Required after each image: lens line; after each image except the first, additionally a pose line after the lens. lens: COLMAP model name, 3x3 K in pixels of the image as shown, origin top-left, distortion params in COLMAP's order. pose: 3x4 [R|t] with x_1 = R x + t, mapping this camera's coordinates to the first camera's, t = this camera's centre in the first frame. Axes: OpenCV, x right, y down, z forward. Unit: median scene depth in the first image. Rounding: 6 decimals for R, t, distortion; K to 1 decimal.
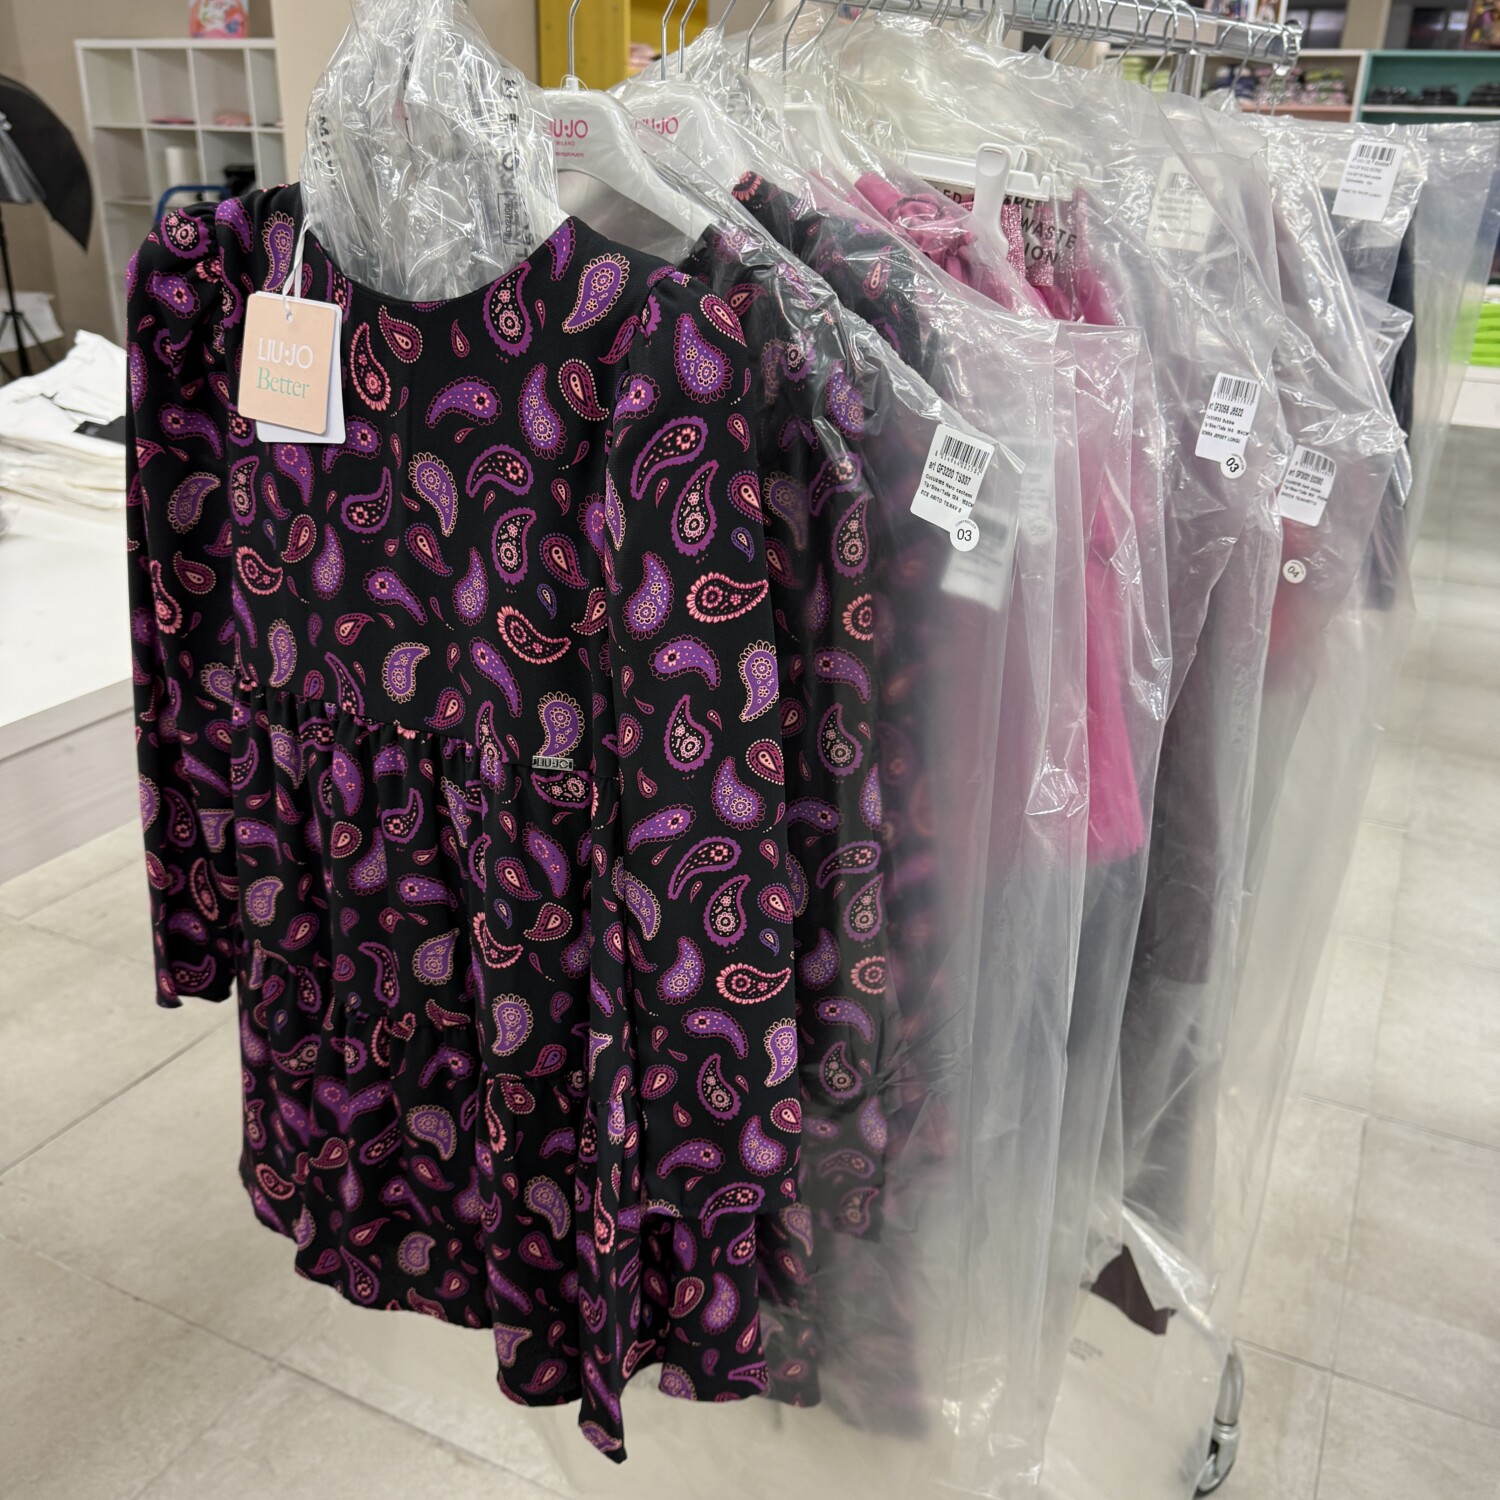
lens RADIAL K [[1453.9, 0, 762.5], [0, 1453.9, 735.2], [0, 0, 1]] dist [0.008762, 0.000000]
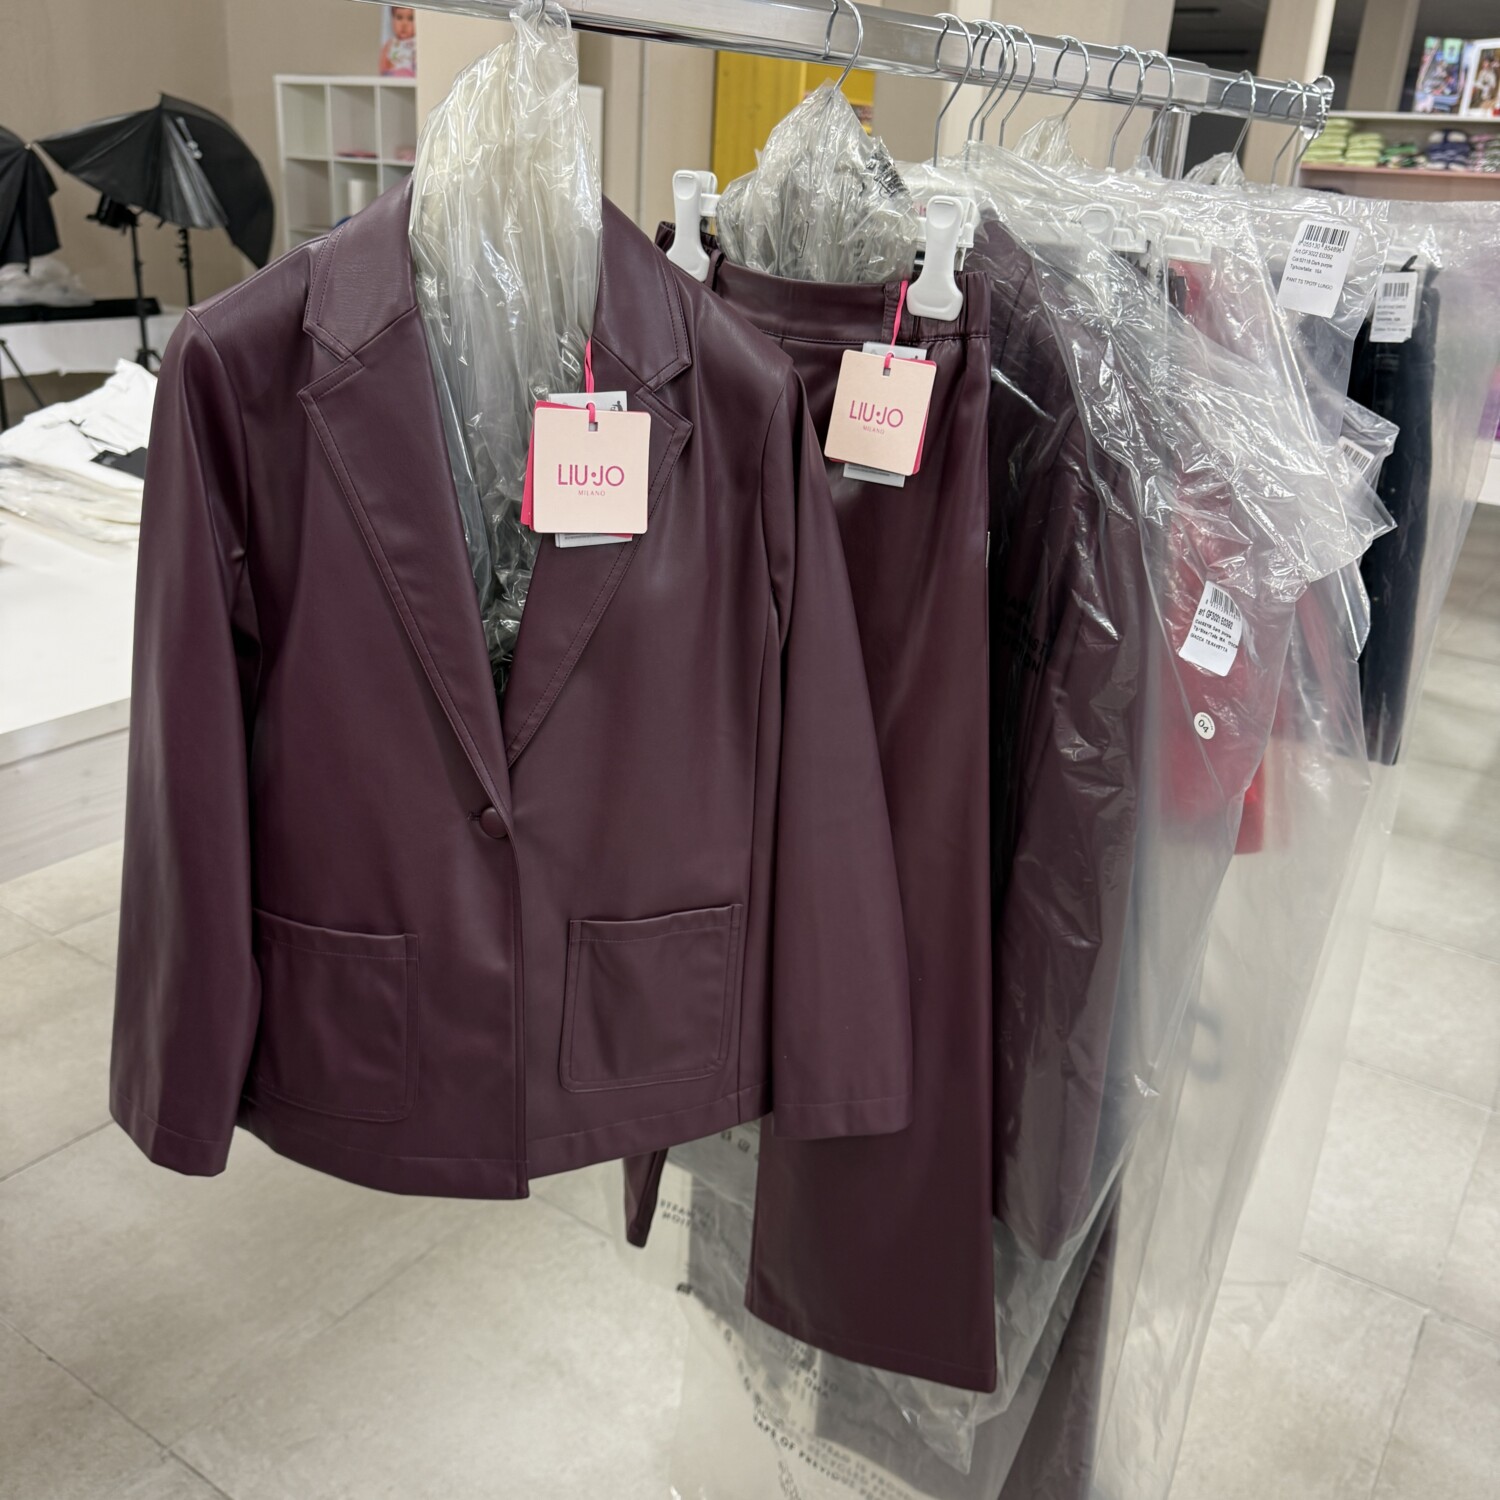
lens RADIAL K [[1453.9, 0, 763.5], [0, 1453.9, 726.7], [0, 0, 1]] dist [0.008762, 0.000000]
pose [[0.989751, 0.077390, -0.120016, 0.122229], [-0.081307, 0.996294, -0.028079, -0.040759], [0.117398, 0.037549, 0.992375, 0.086797]]
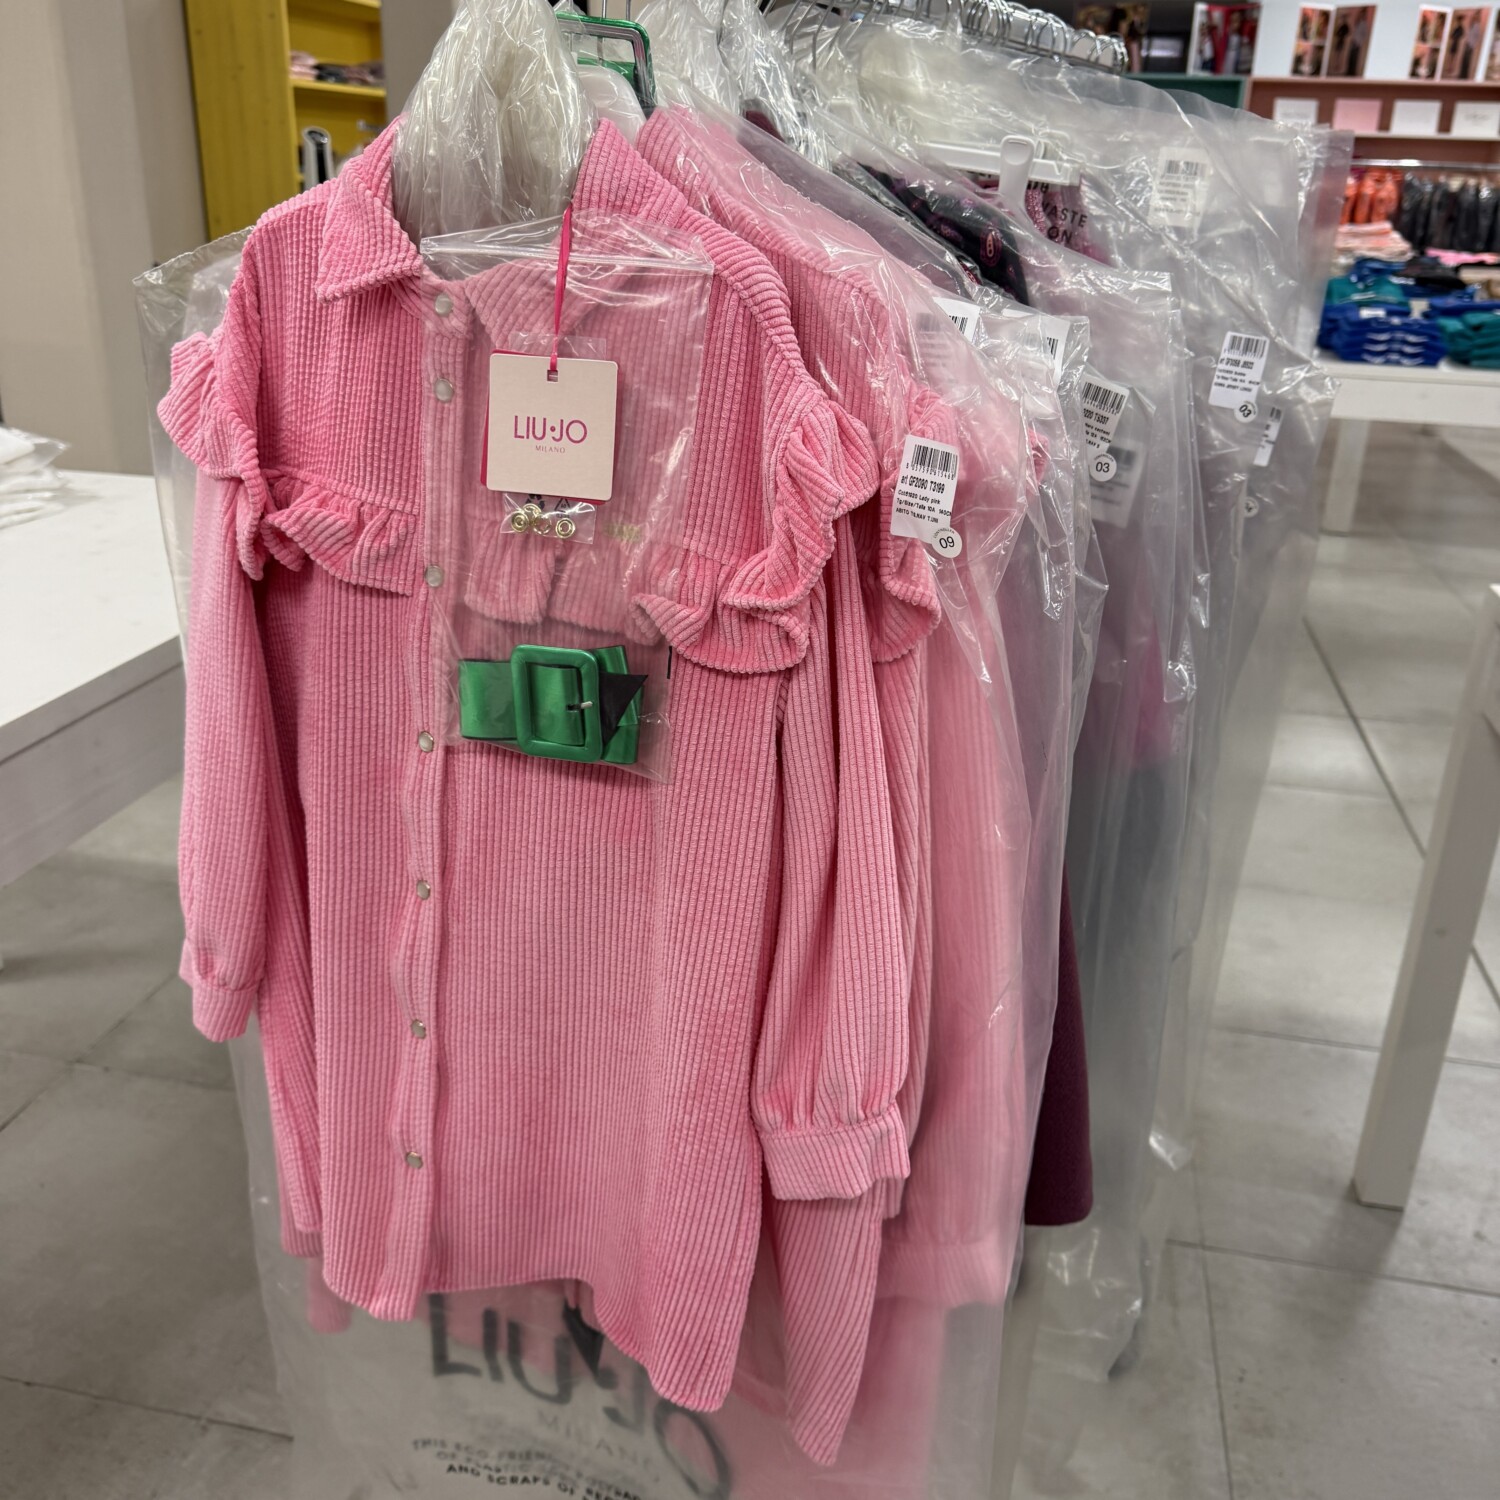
lens RADIAL K [[1453.9, 0, 761.2], [0, 1453.9, 728.8], [0, 0, 1]] dist [0.008762, 0.000000]
pose [[0.971508, -0.086906, 0.220496, -0.148391], [0.089552, 0.995980, -0.002010, 0.015394], [-0.219435, 0.021699, 0.975386, -0.017500]]
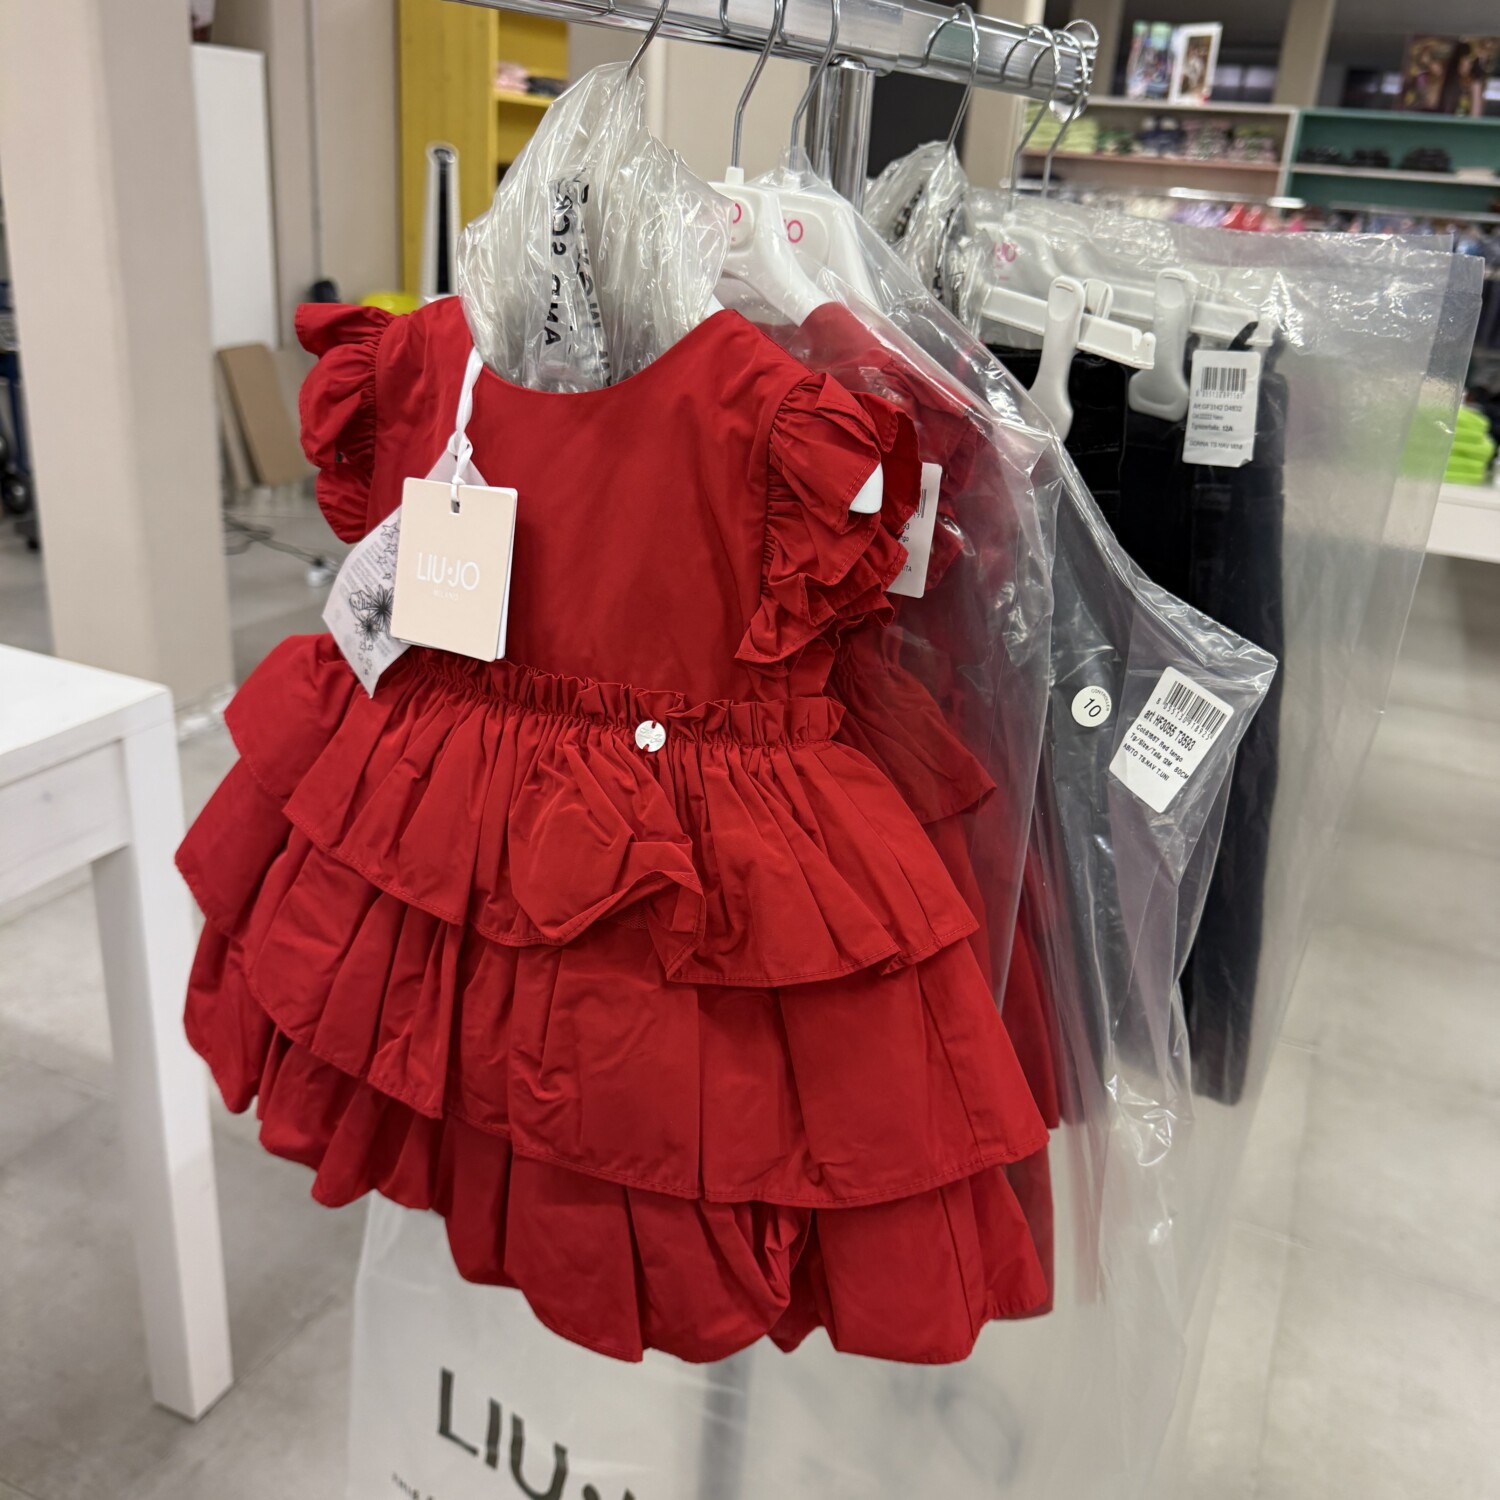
lens RADIAL K [[1453.9, 0, 770.0], [0, 1453.9, 726.7], [0, 0, 1]] dist [0.008762, 0.000000]
pose [[0.998598, 0.025282, 0.046499, 0.166725], [-0.024176, 0.999415, -0.024203, -0.156025], [-0.047083, 0.023045, 0.998625, 0.345388]]
